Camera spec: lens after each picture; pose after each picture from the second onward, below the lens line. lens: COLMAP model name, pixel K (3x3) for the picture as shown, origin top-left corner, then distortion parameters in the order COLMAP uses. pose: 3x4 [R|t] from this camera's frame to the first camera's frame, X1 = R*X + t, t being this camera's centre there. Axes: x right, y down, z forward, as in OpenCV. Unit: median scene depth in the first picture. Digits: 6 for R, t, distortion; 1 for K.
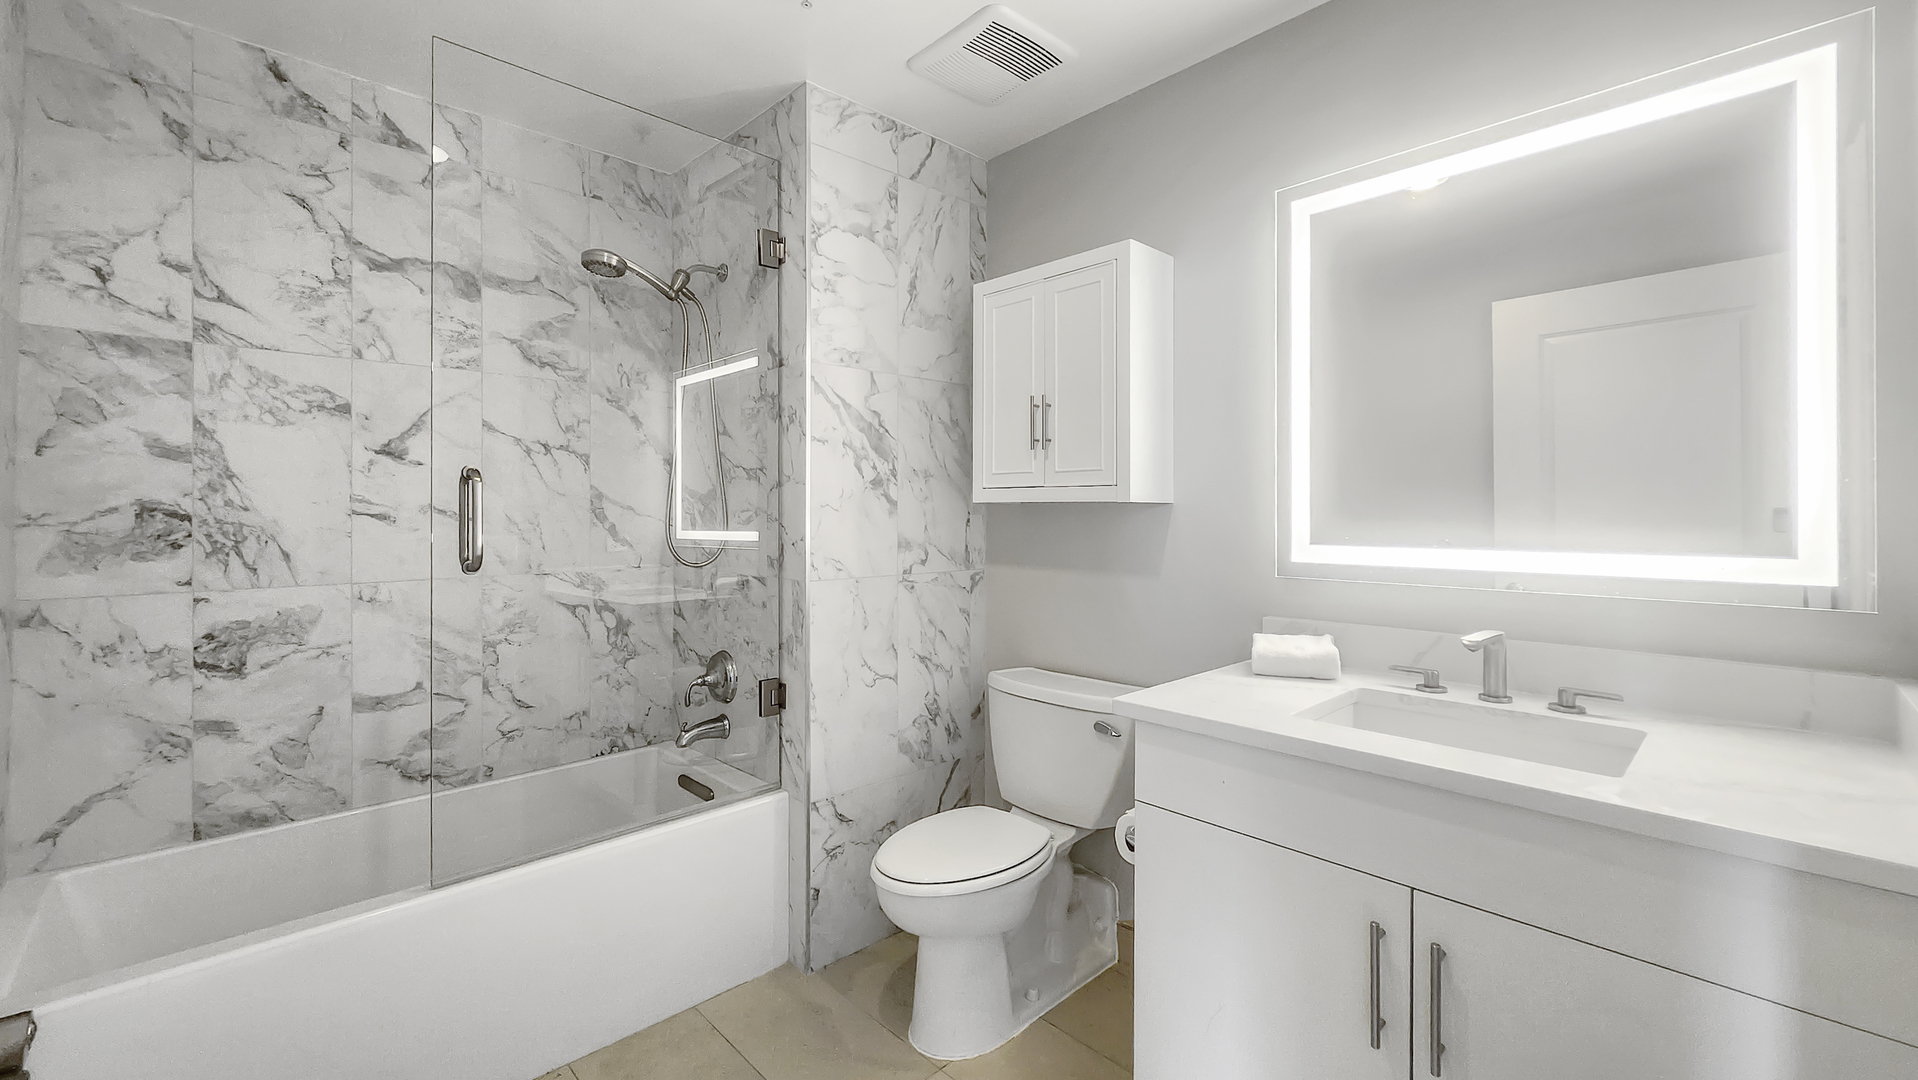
lens RADIAL K [[773.5, 0, 933.3], [0, 773.5, 487.5], [0, 0, 1]] dist [-0.000945, 0.000453]
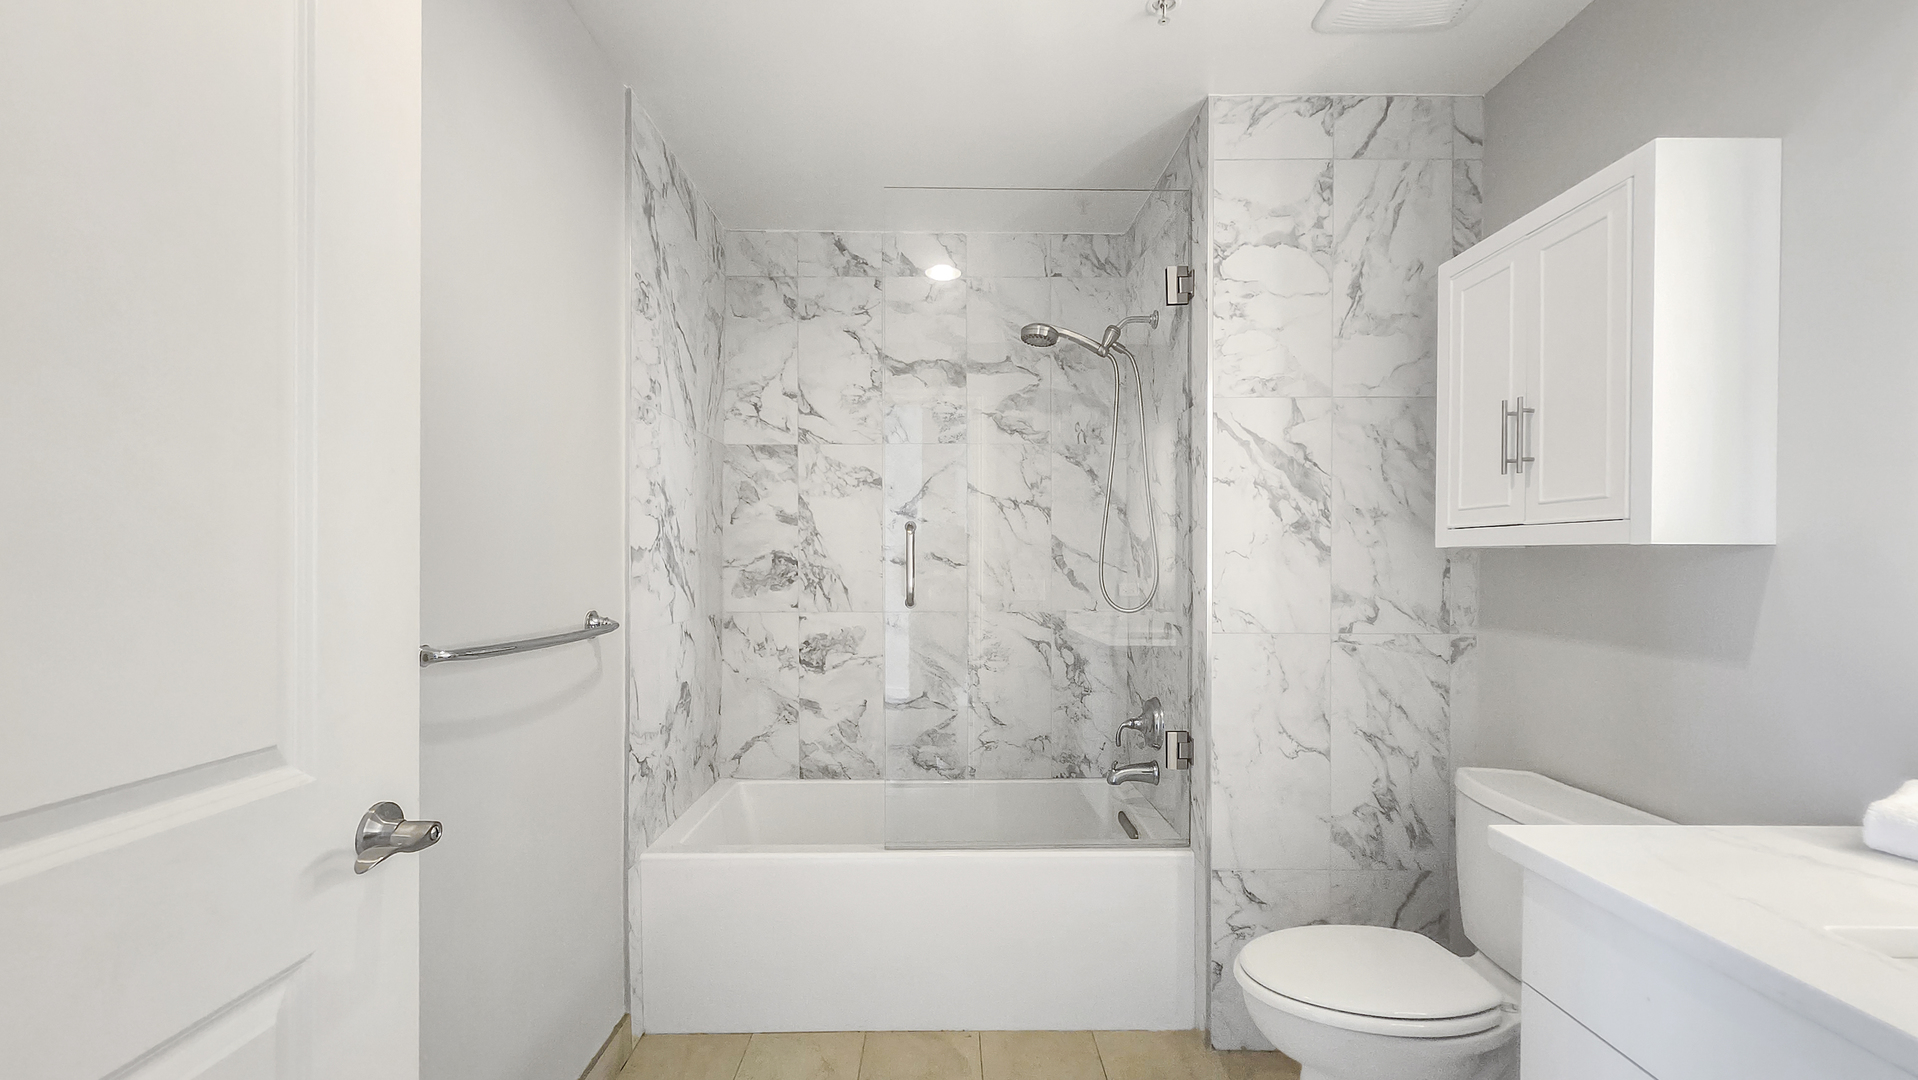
lens RADIAL K [[759.8, 0, 957.0], [0, 759.8, 545.7], [0, 0, 1]] dist [0.000835, 0.000097]
pose [[0.733714, -0.010802, -0.679372, 0.220952], [0.020117, 0.999781, 0.005829, 0.003759], [0.679160, -0.017944, 0.733771, 0.111528]]
